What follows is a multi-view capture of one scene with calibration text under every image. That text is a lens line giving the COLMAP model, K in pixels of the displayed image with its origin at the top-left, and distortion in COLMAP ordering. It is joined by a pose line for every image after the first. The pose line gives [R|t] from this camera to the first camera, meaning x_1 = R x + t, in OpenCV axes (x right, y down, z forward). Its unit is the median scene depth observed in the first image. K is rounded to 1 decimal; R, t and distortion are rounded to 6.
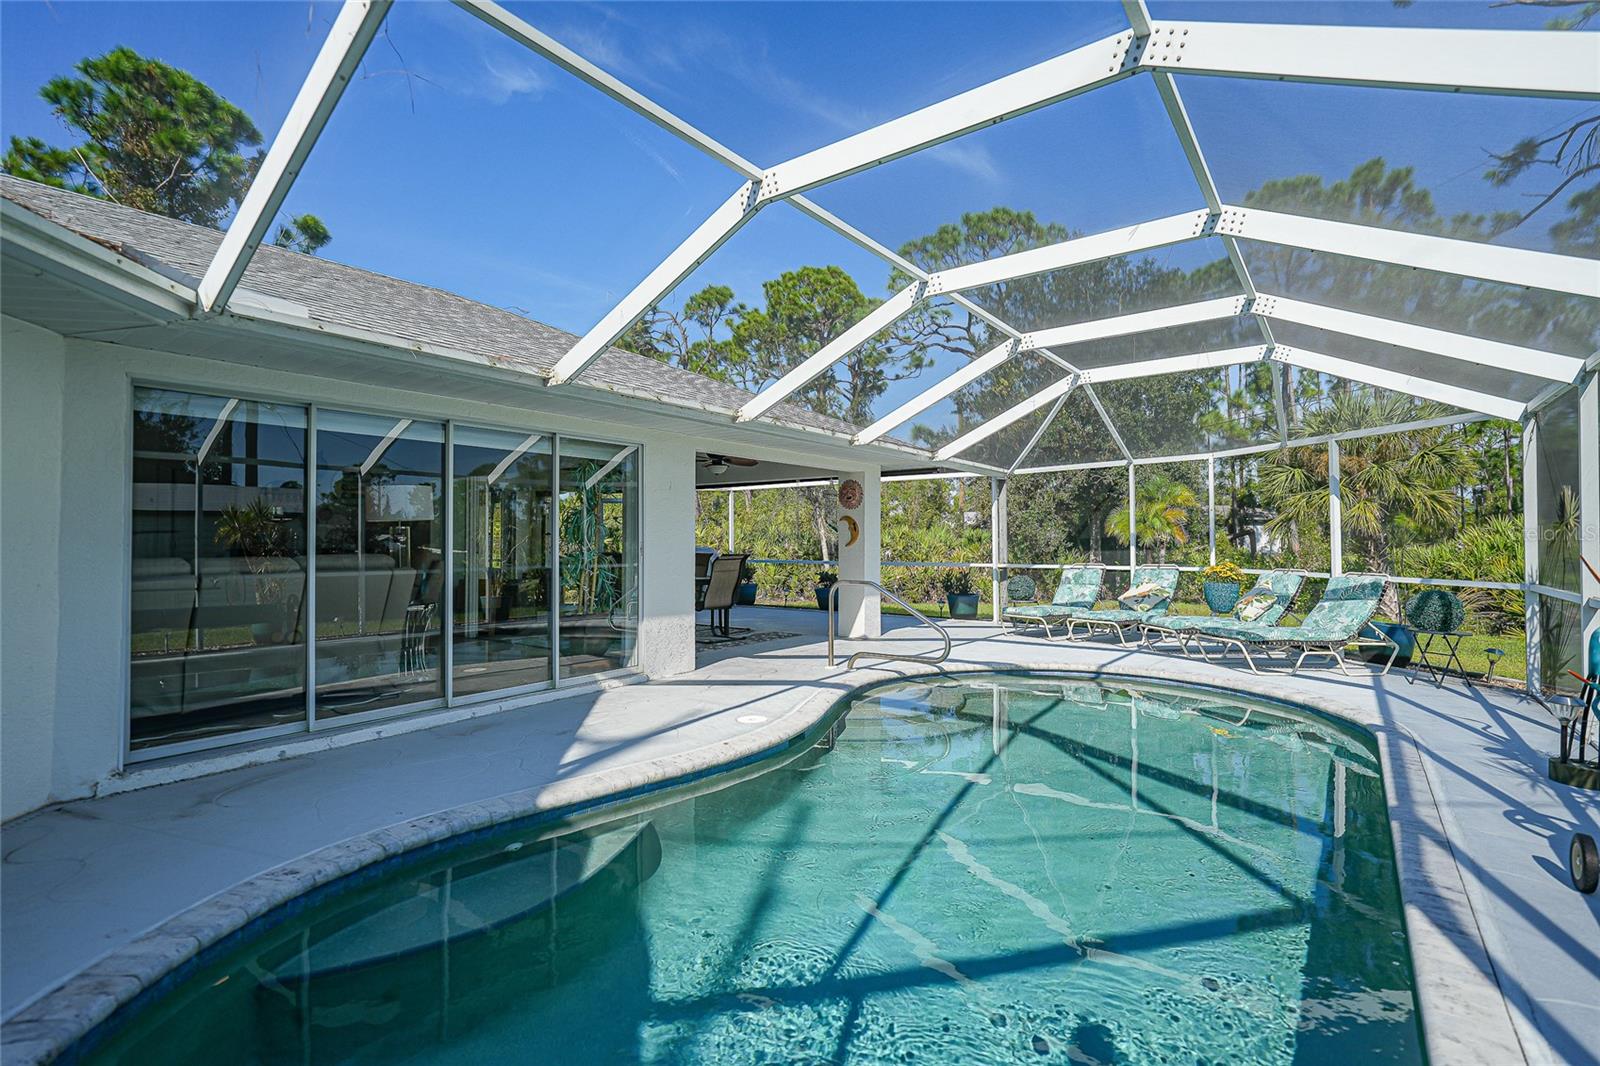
lens RADIAL K [[763.4, 0, 807.9], [0, 763.4, 534.8], [0, 0, 1]] dist [0.003884, 0.000644]
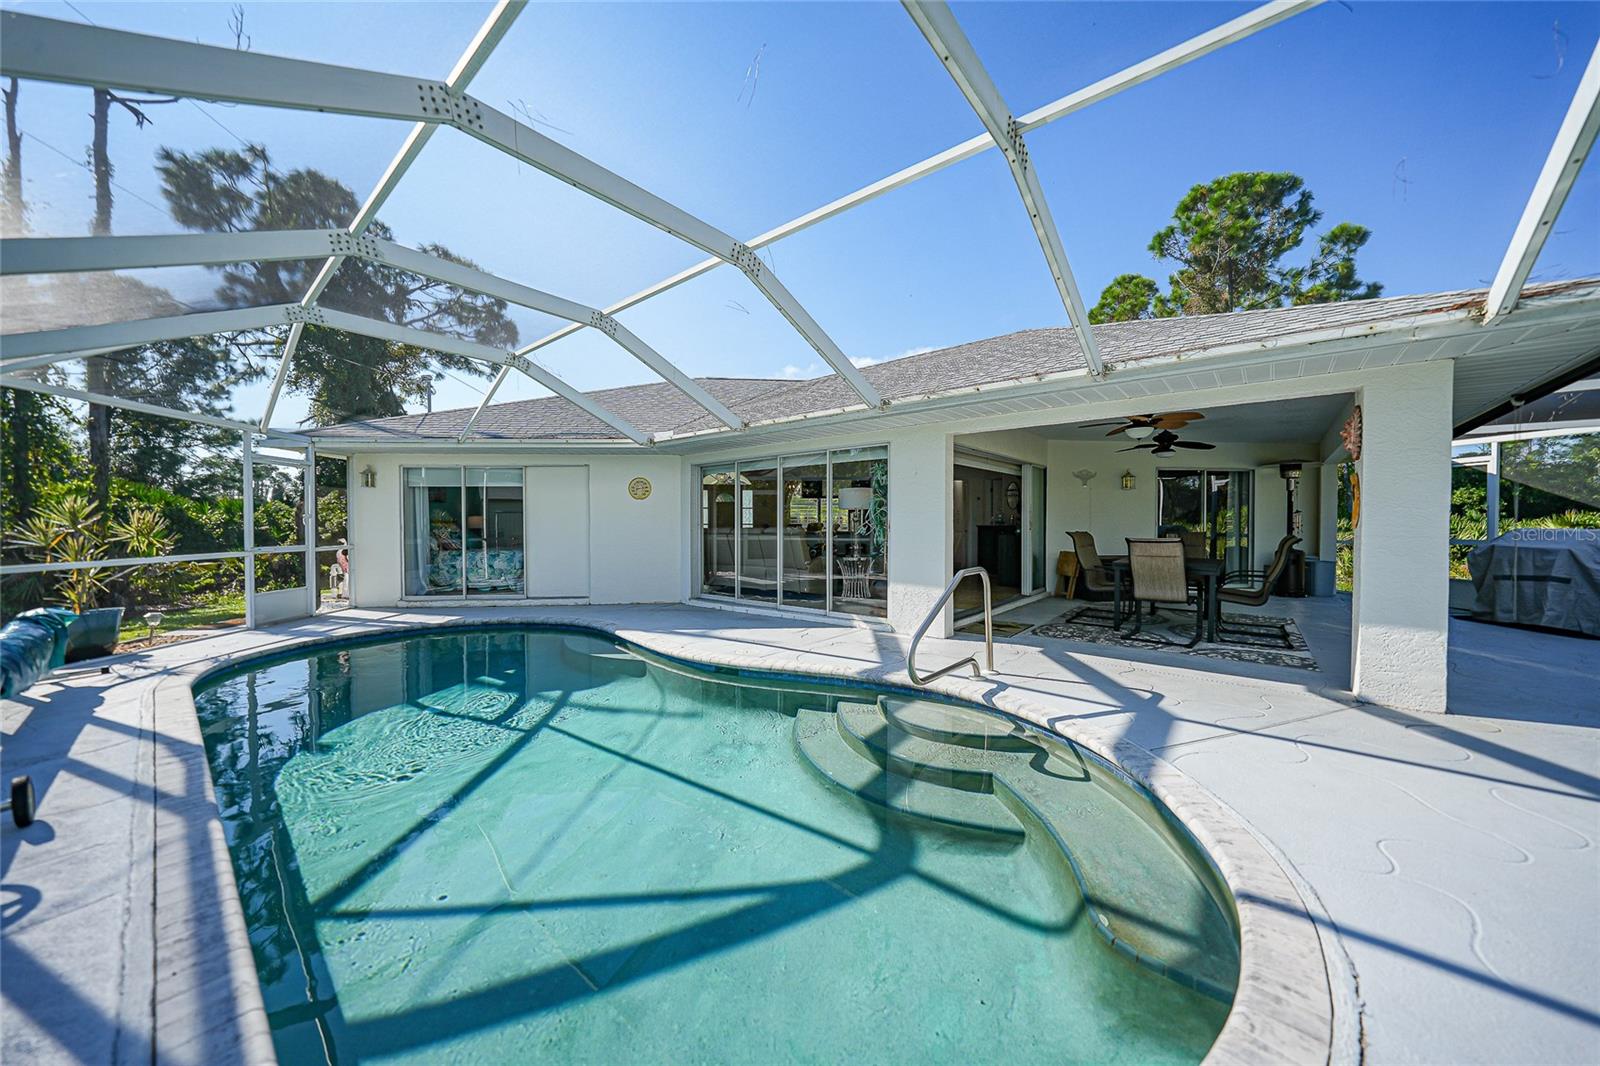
lens RADIAL K [[562.5, 0, 794.8], [0, 562.5, 529.5], [0, 0, 1]] dist [-0.021611, 0.004245]
pose [[-0.097845, 0.012236, -0.995126, 0.611008], [0.013572, 0.999848, 0.010959, 0.009953], [0.995109, -0.012434, -0.097996, 0.798675]]
